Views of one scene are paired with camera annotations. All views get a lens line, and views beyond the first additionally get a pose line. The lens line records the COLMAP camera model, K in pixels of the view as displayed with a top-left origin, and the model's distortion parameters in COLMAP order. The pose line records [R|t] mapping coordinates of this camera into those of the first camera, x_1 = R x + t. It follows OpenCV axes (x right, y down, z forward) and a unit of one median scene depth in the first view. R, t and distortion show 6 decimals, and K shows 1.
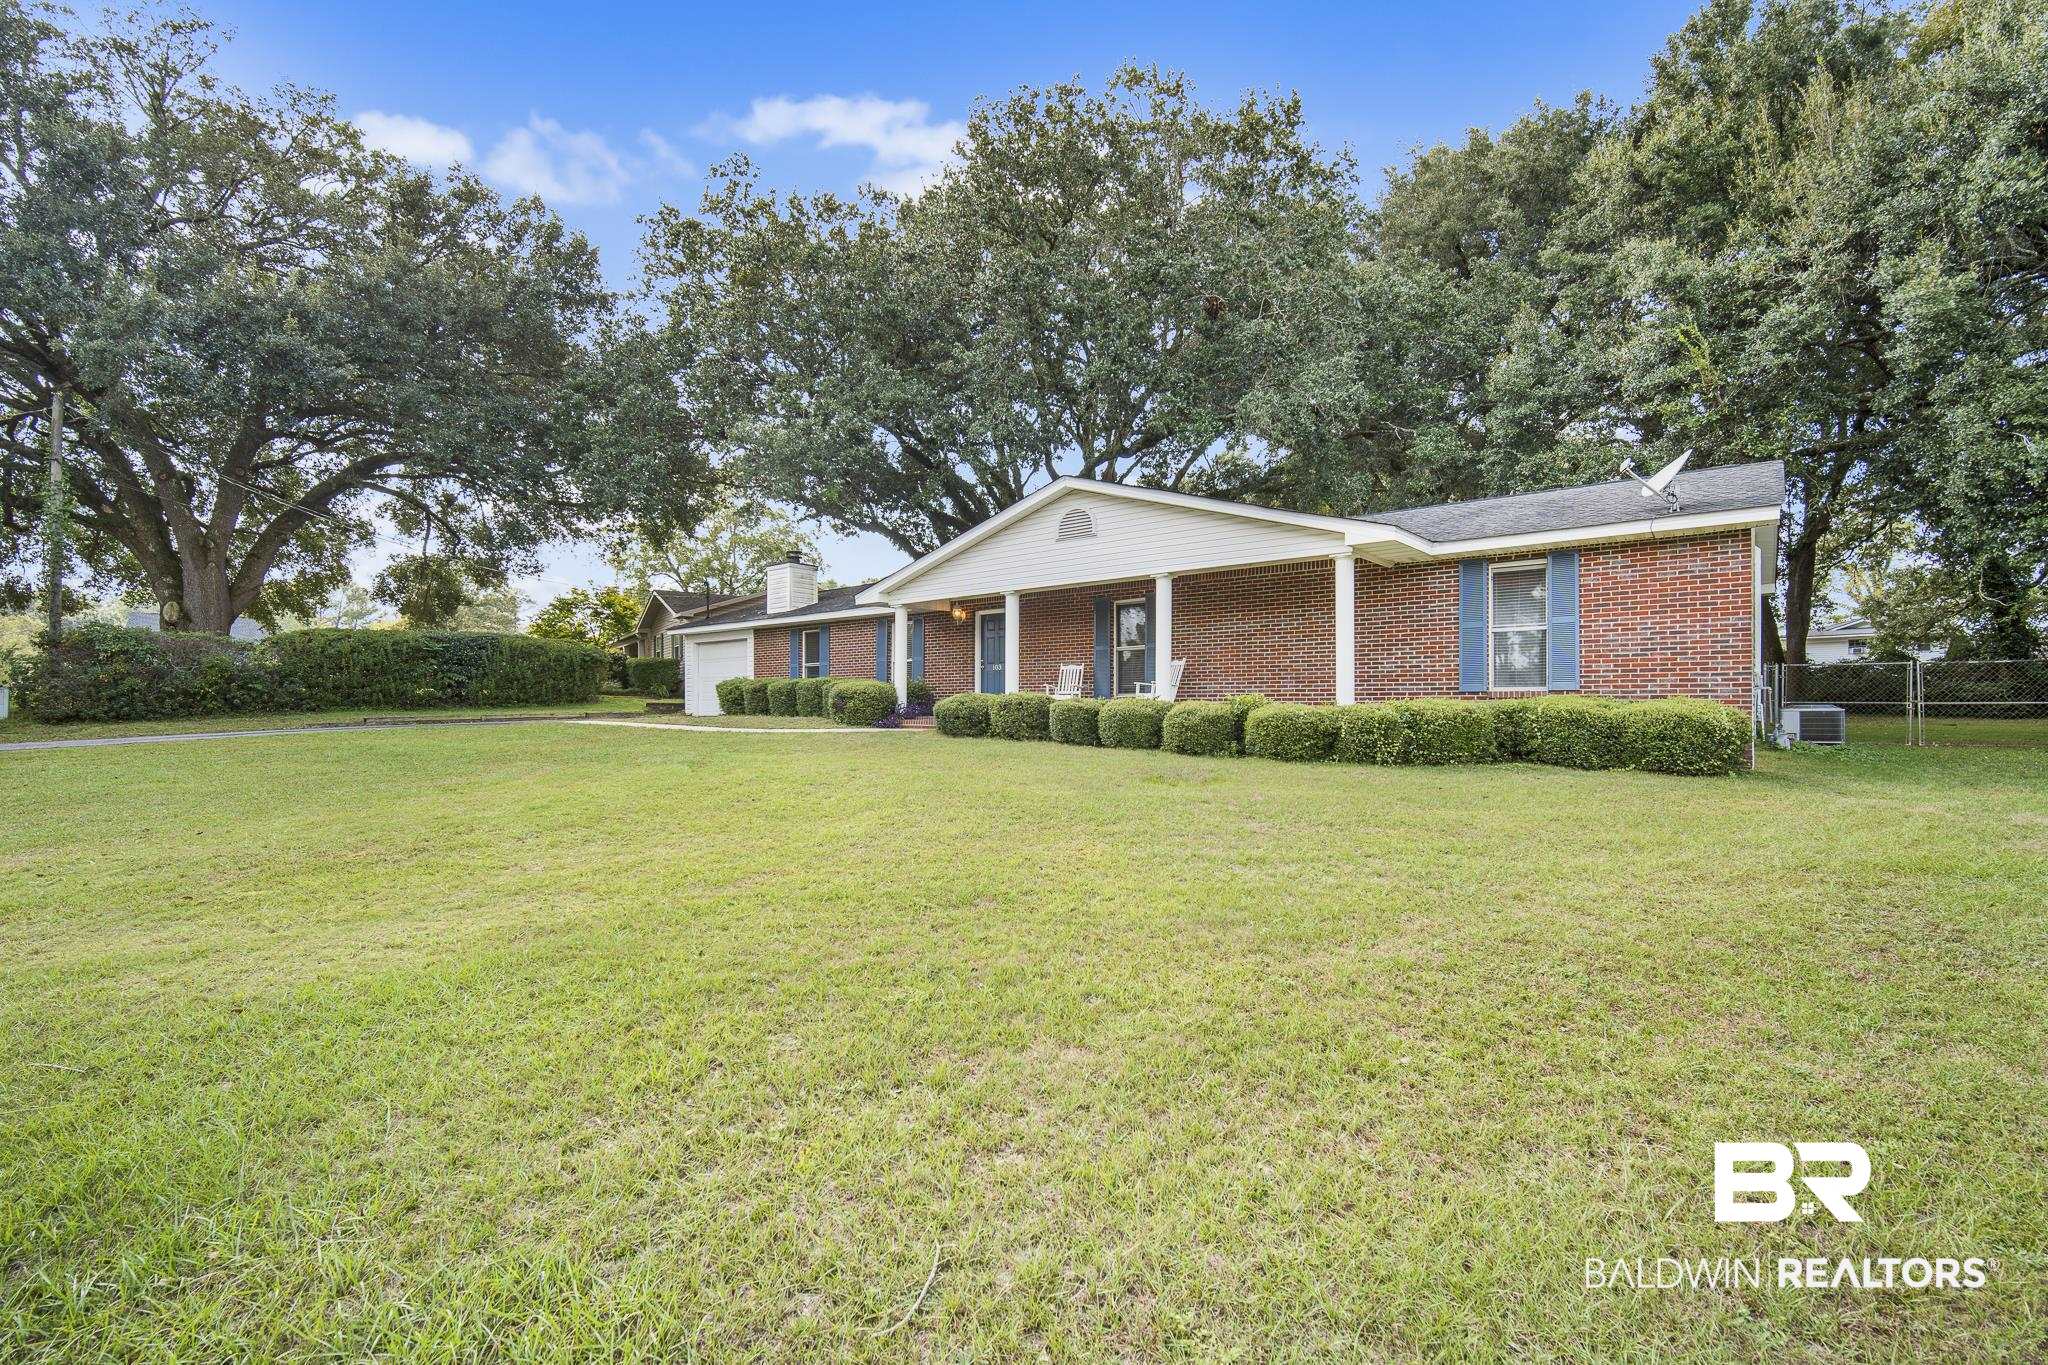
lens RADIAL K [[892.9, 0, 1032.4], [0, 892.9, 678.5], [0, 0, 1]] dist [-0.002151, -0.000194]
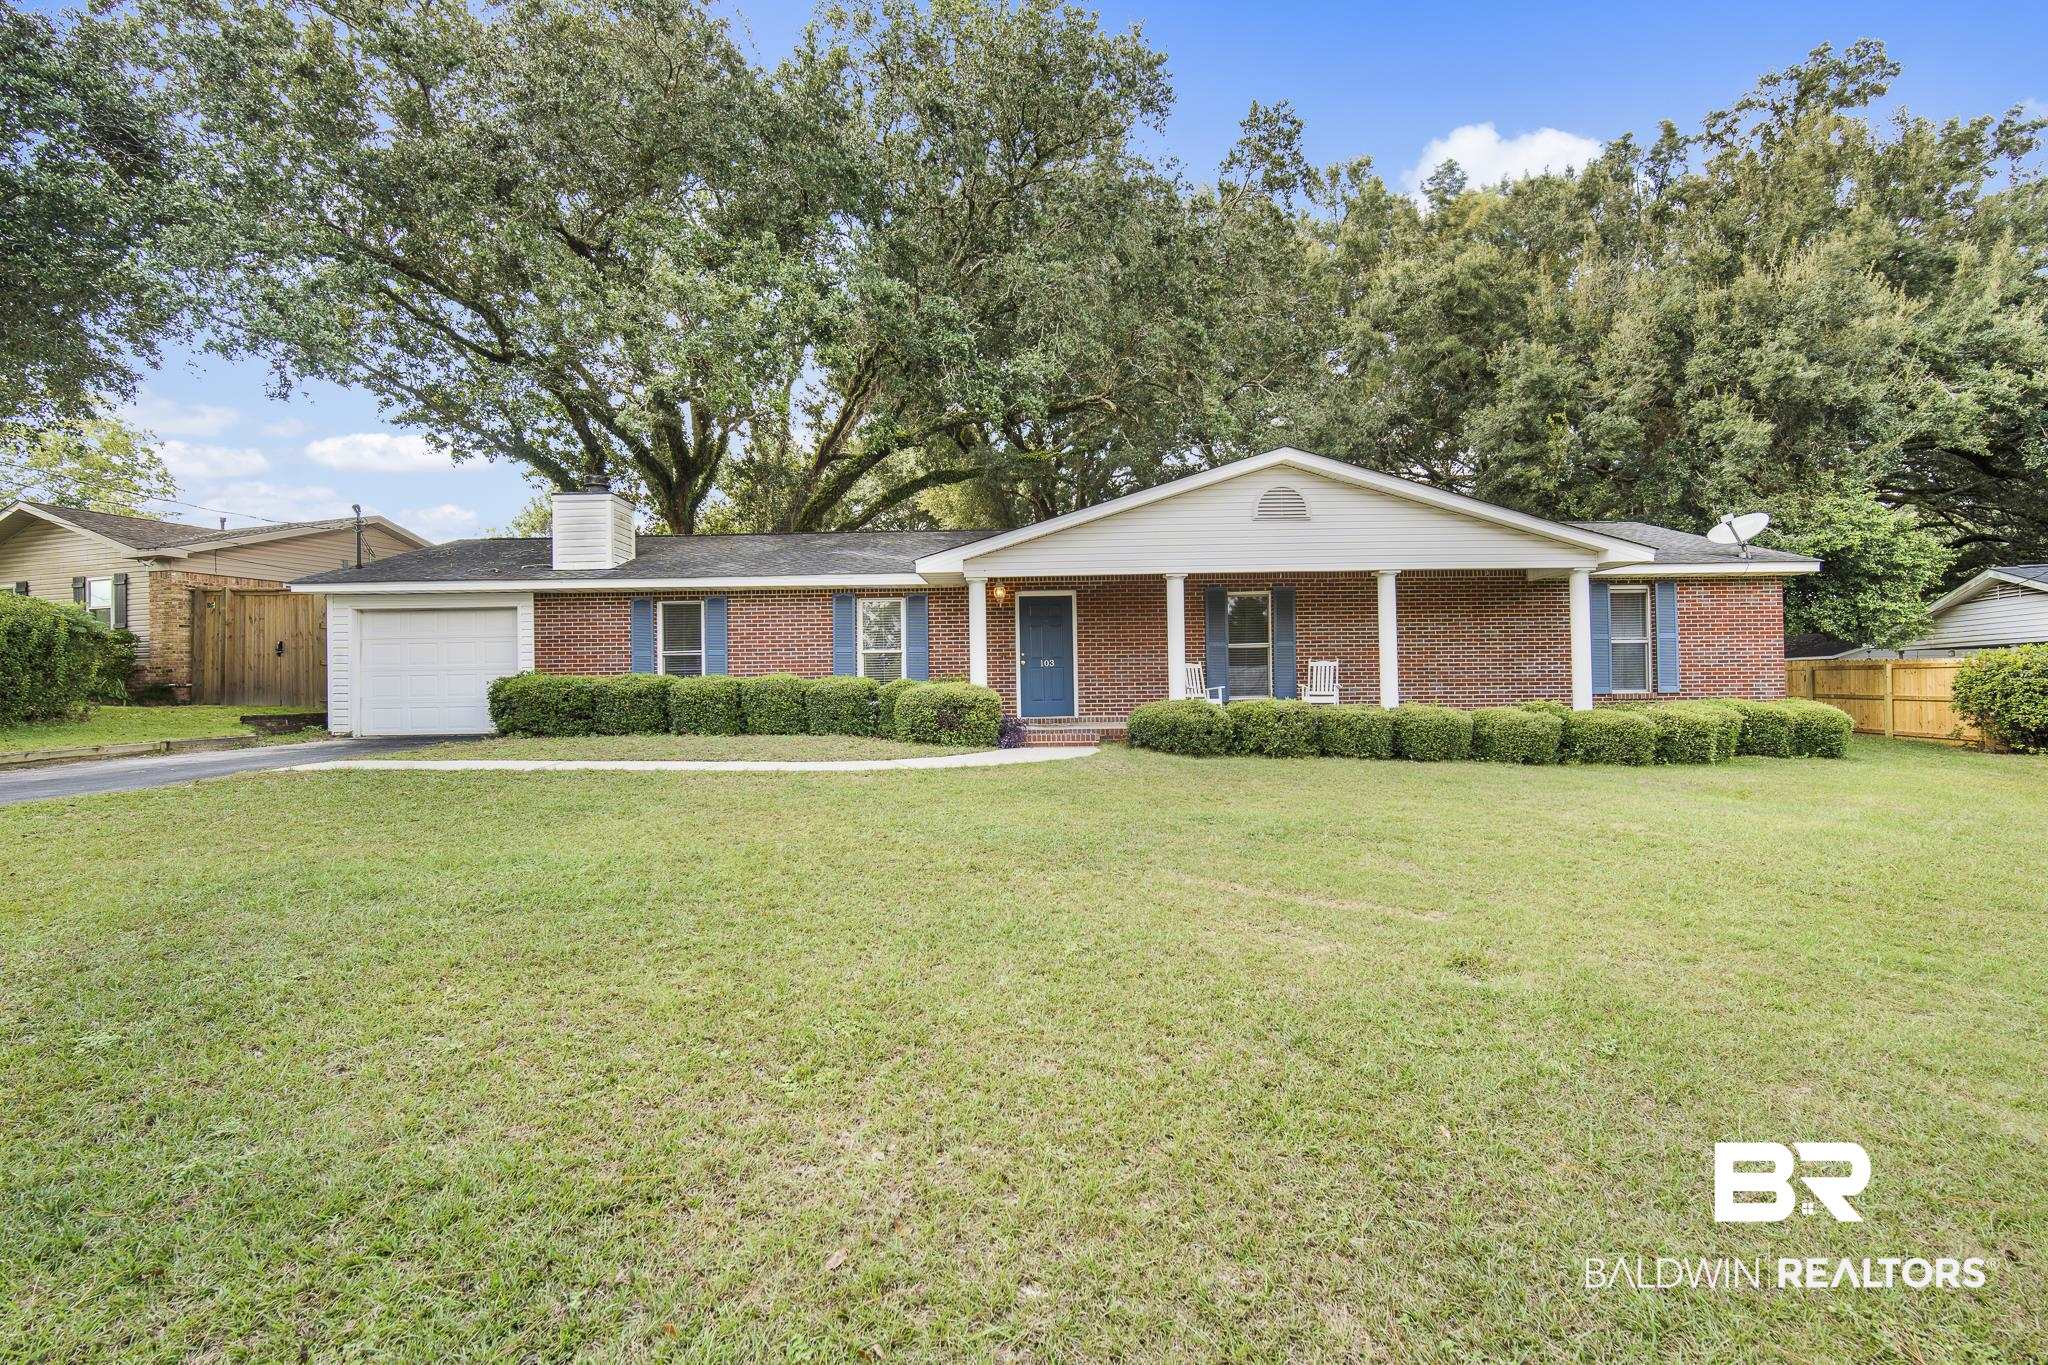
lens RADIAL K [[887.1, 0, 1020.4], [0, 887.1, 679.8], [0, 0, 1]] dist [-0.006291, 0.000459]
pose [[0.777097, -0.003468, 0.629371, -0.691534], [-0.009012, 0.999821, 0.016637, -0.013713], [-0.629316, -0.018600, 0.776927, 0.491145]]
